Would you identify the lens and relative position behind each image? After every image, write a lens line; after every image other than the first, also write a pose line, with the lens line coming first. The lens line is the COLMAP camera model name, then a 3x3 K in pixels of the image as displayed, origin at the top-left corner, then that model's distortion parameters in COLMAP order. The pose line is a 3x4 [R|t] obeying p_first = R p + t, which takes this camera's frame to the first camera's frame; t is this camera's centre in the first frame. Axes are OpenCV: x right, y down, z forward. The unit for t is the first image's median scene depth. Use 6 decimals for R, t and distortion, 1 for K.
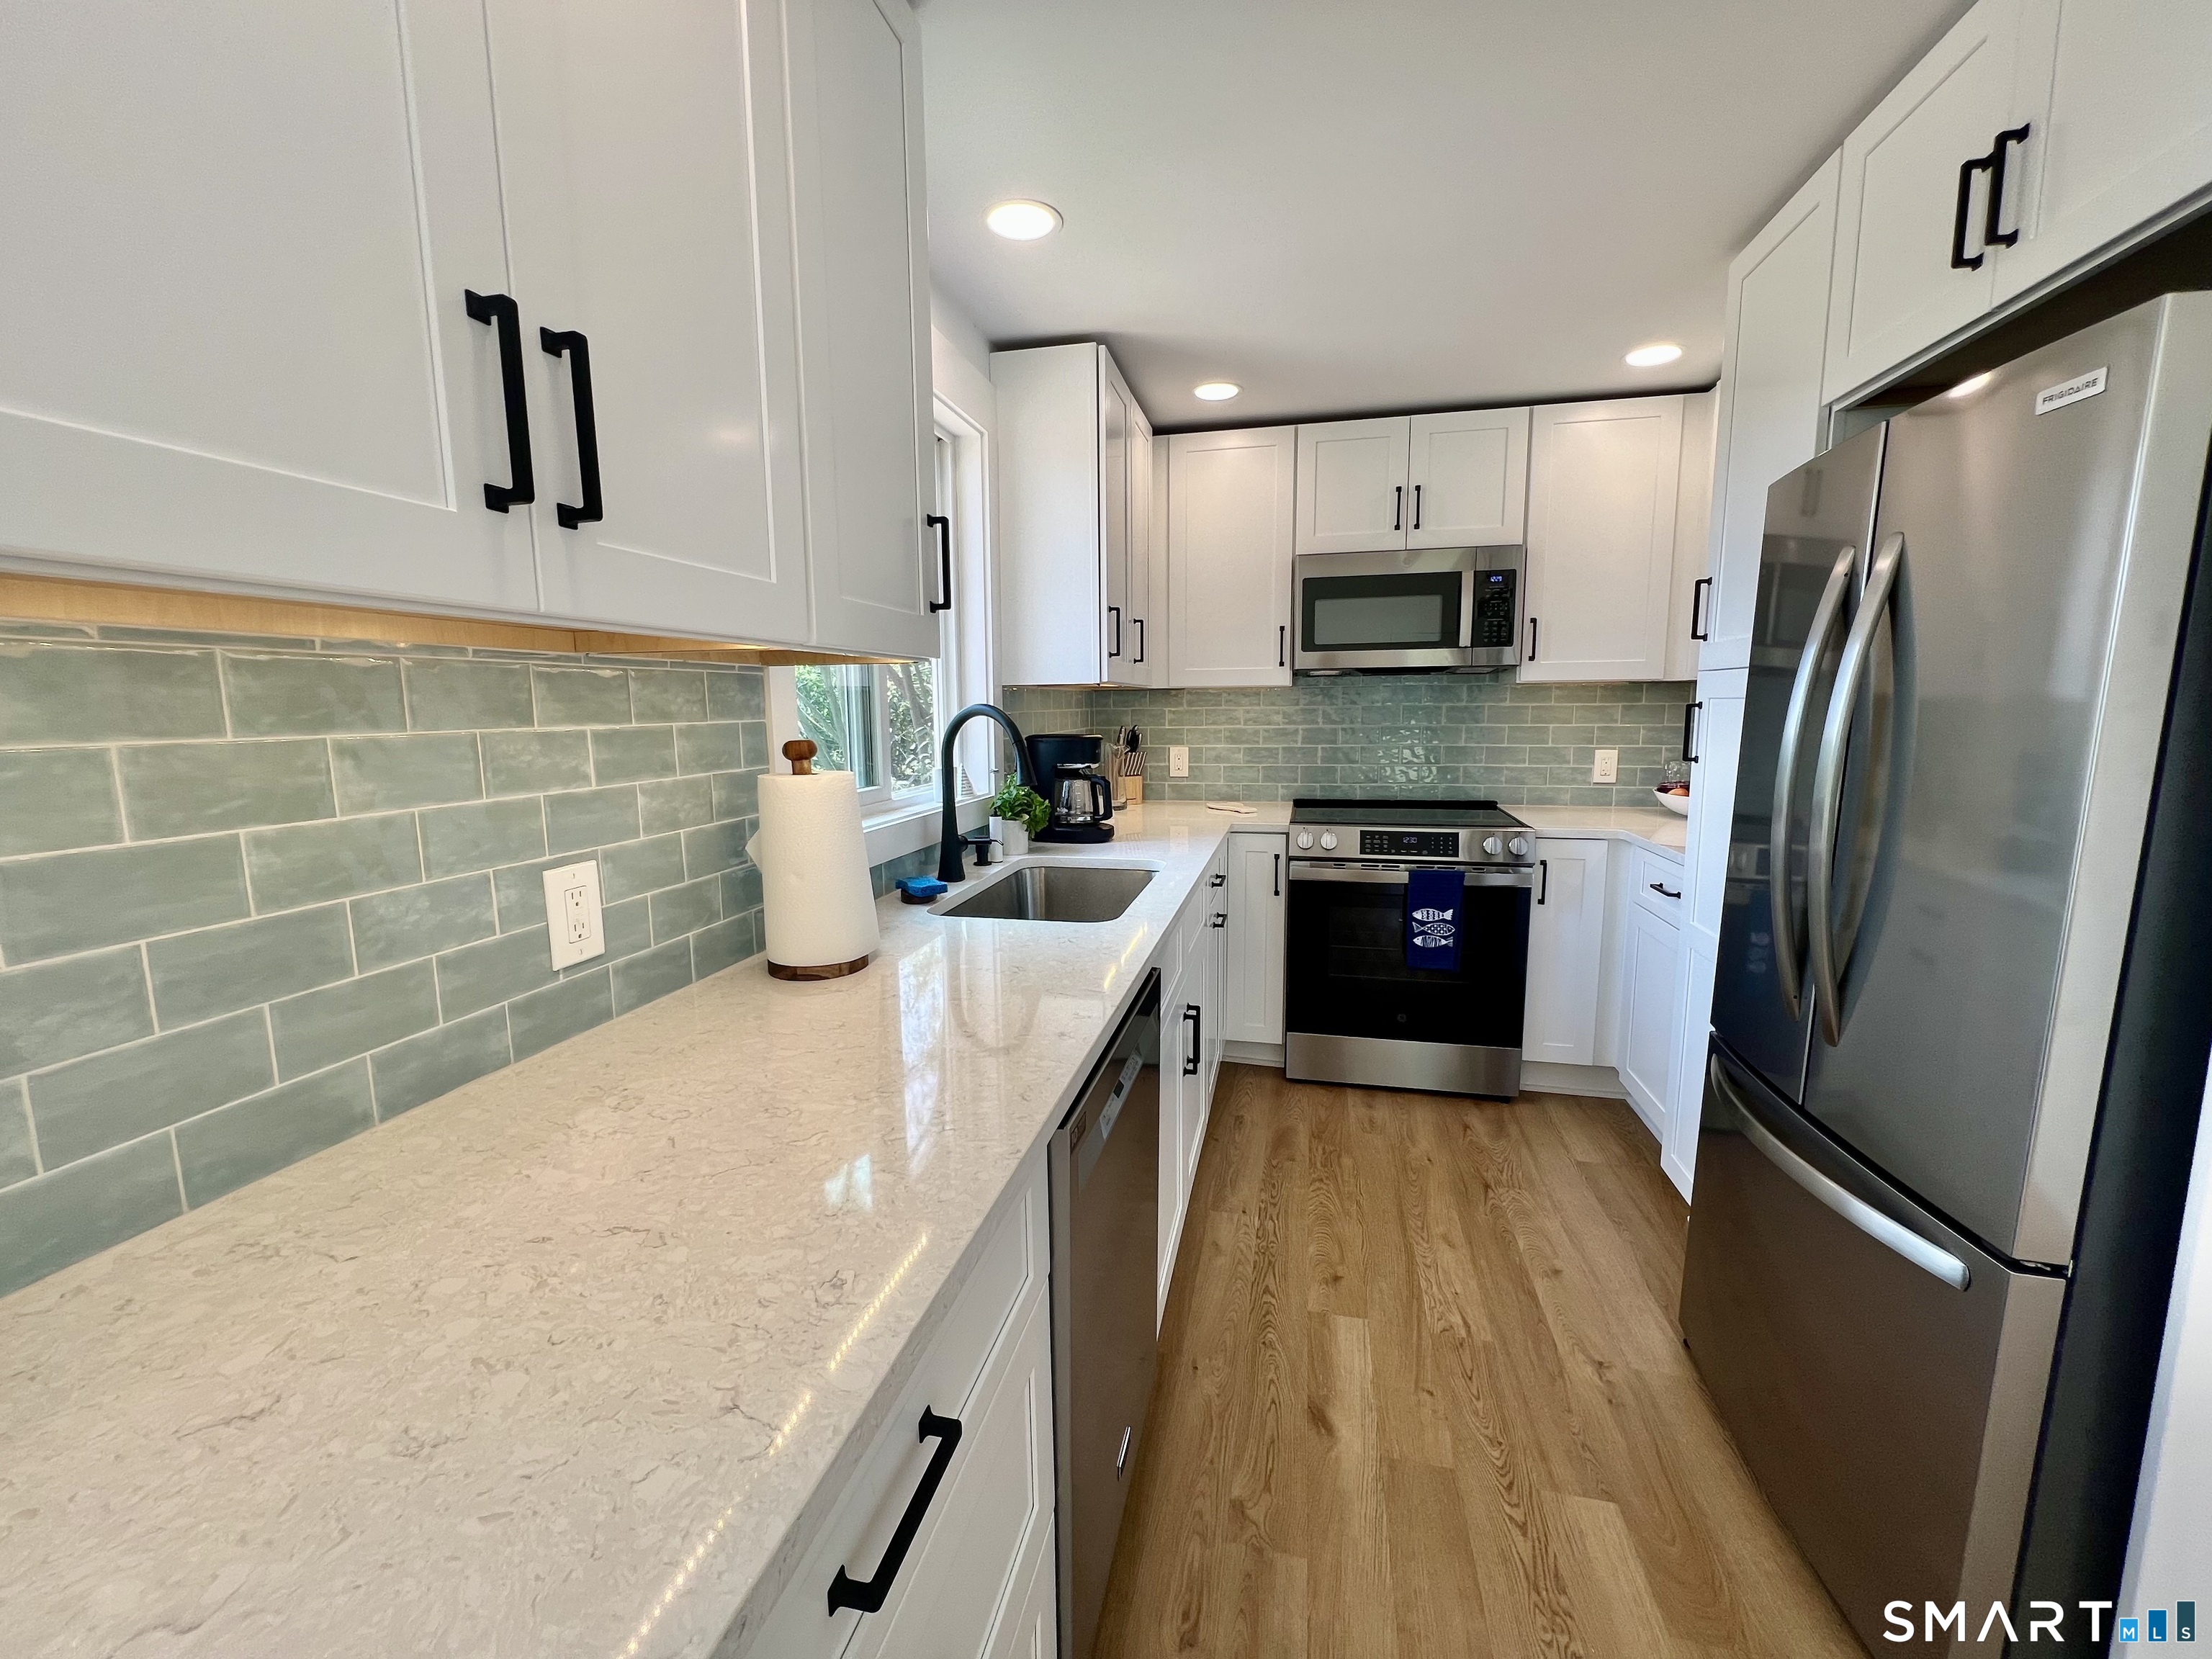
lens RADIAL K [[886.9, 0, 1101.9], [0, 886.9, 823.8], [0, 0, 1]] dist [-0.003713, 0.000304]
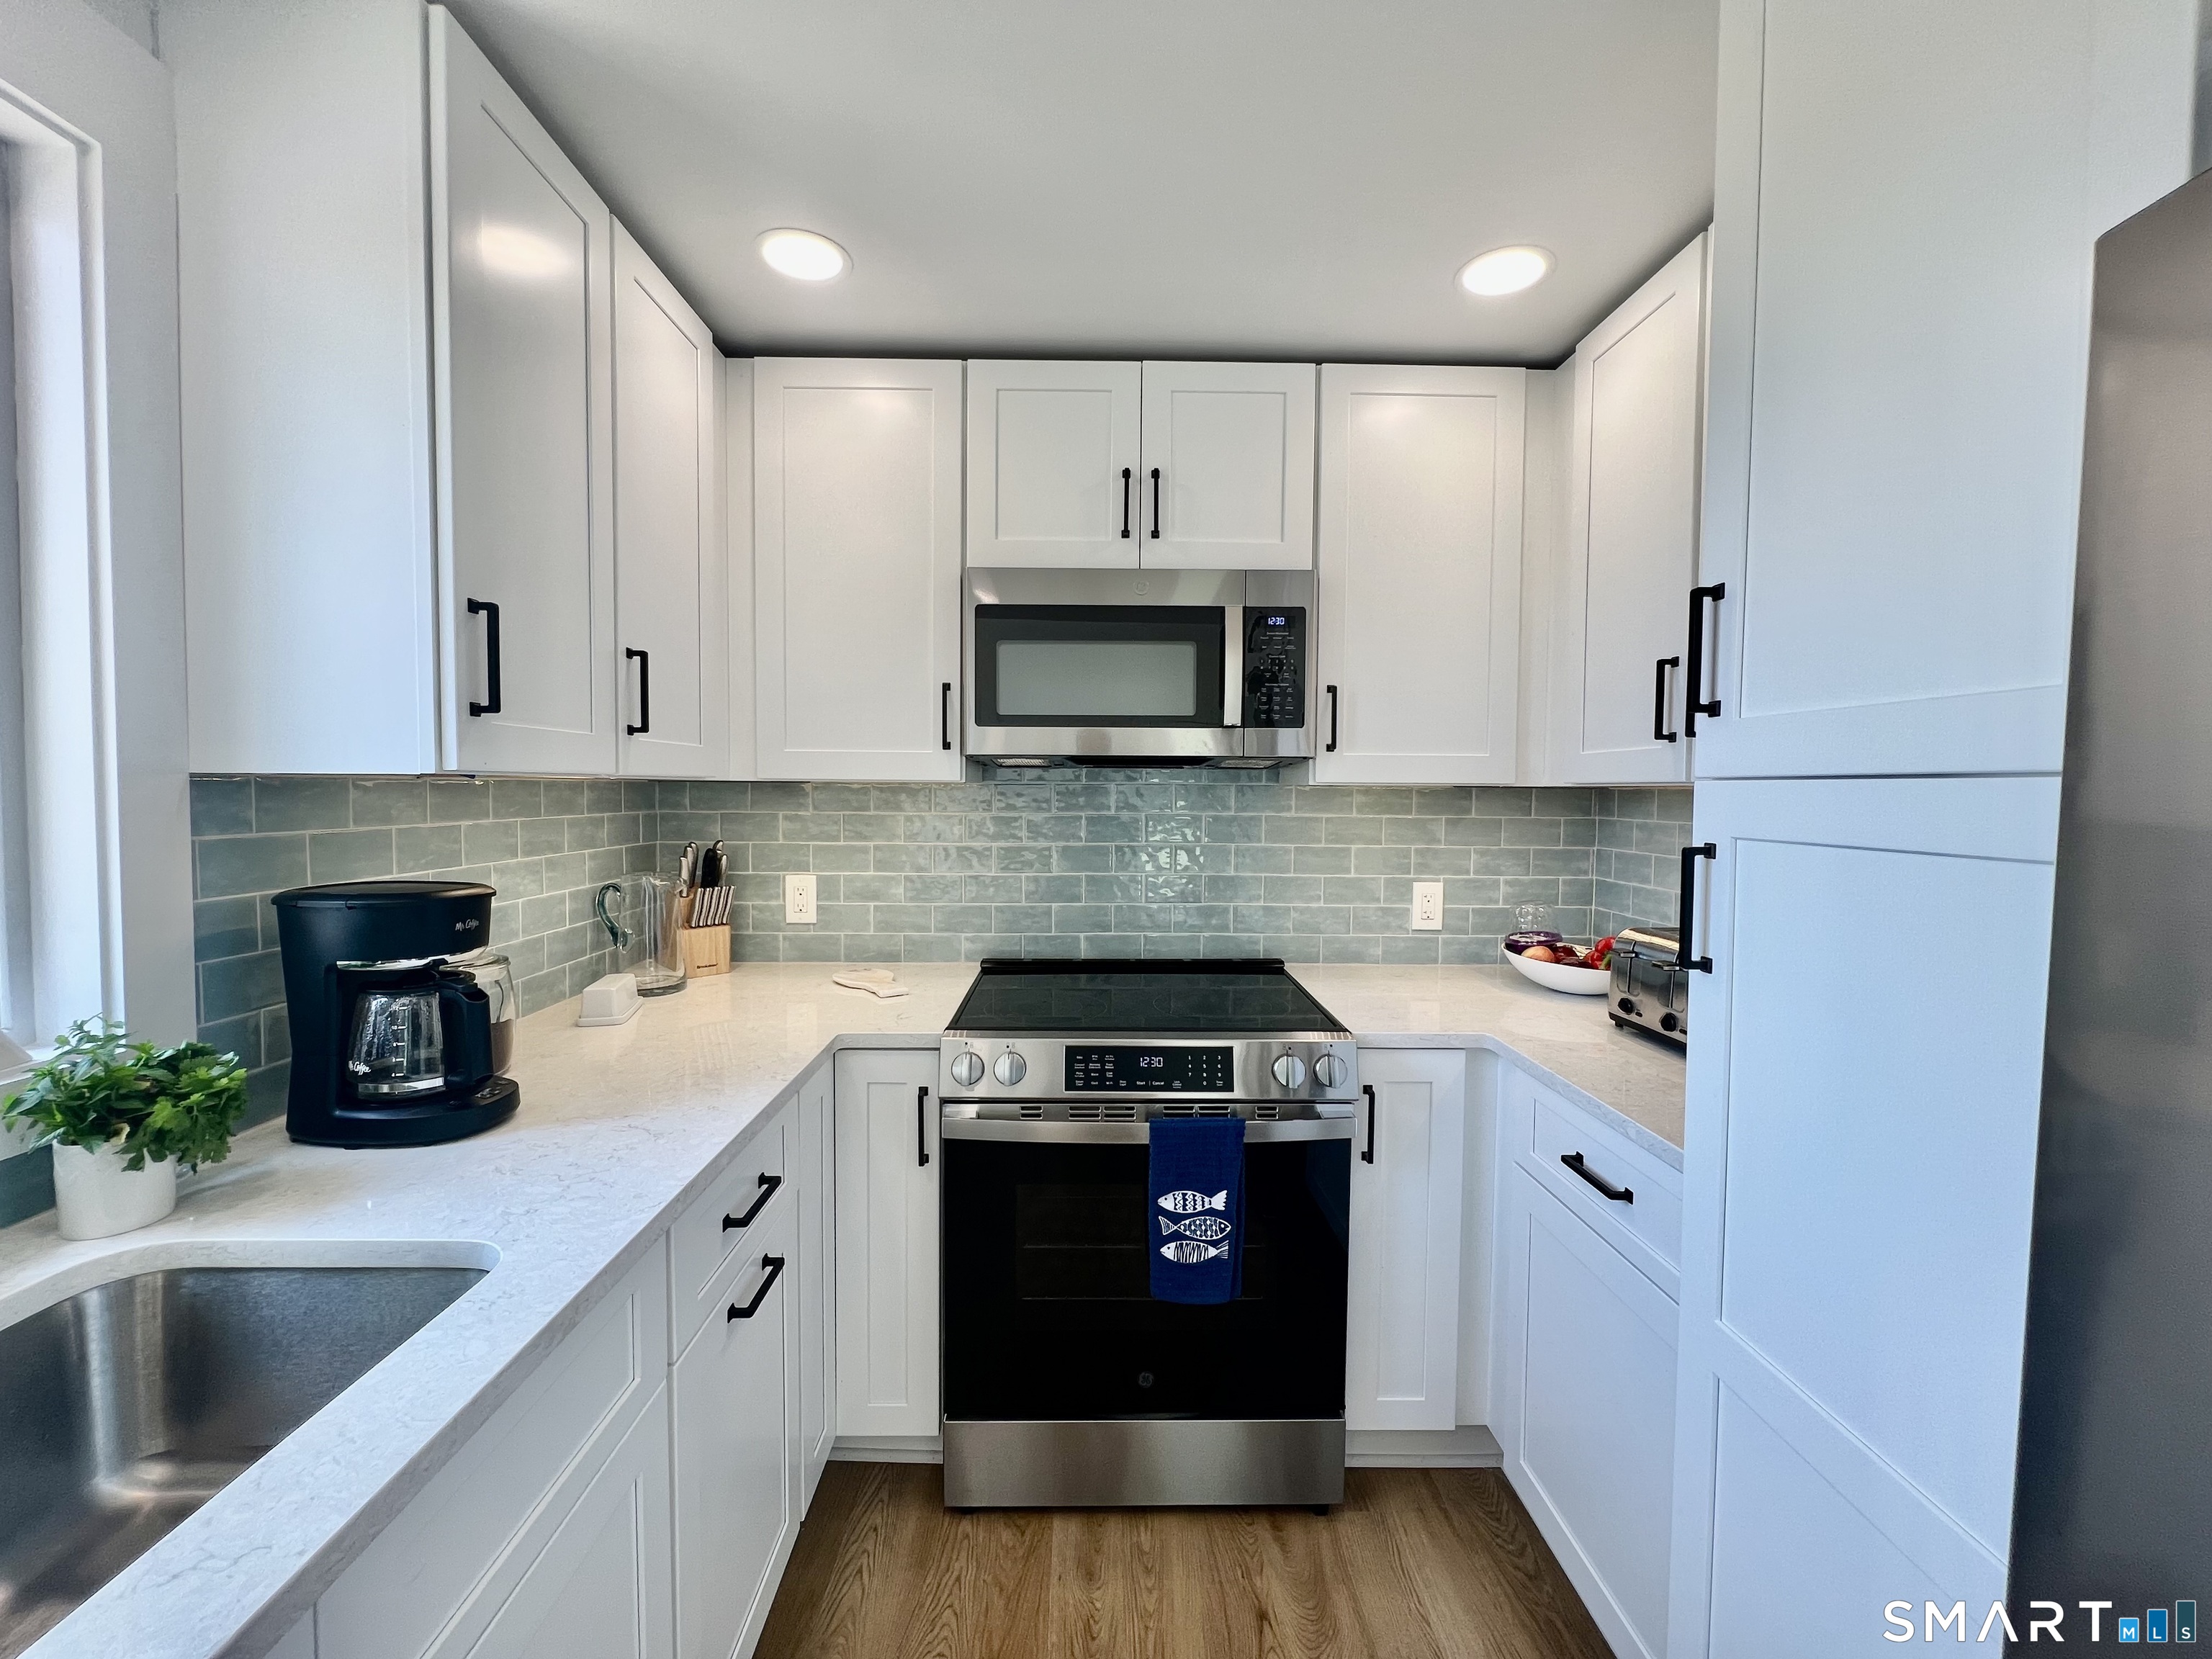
lens RADIAL K [[886.9, 0, 1101.9], [0, 886.9, 823.8], [0, 0, 1]] dist [-0.003713, 0.000304]
pose [[0.969961, 0.007806, 0.243134, 0.181170], [0.015081, 0.995633, -0.092130, -0.080600], [-0.242792, 0.093029, 0.965607, 0.456151]]
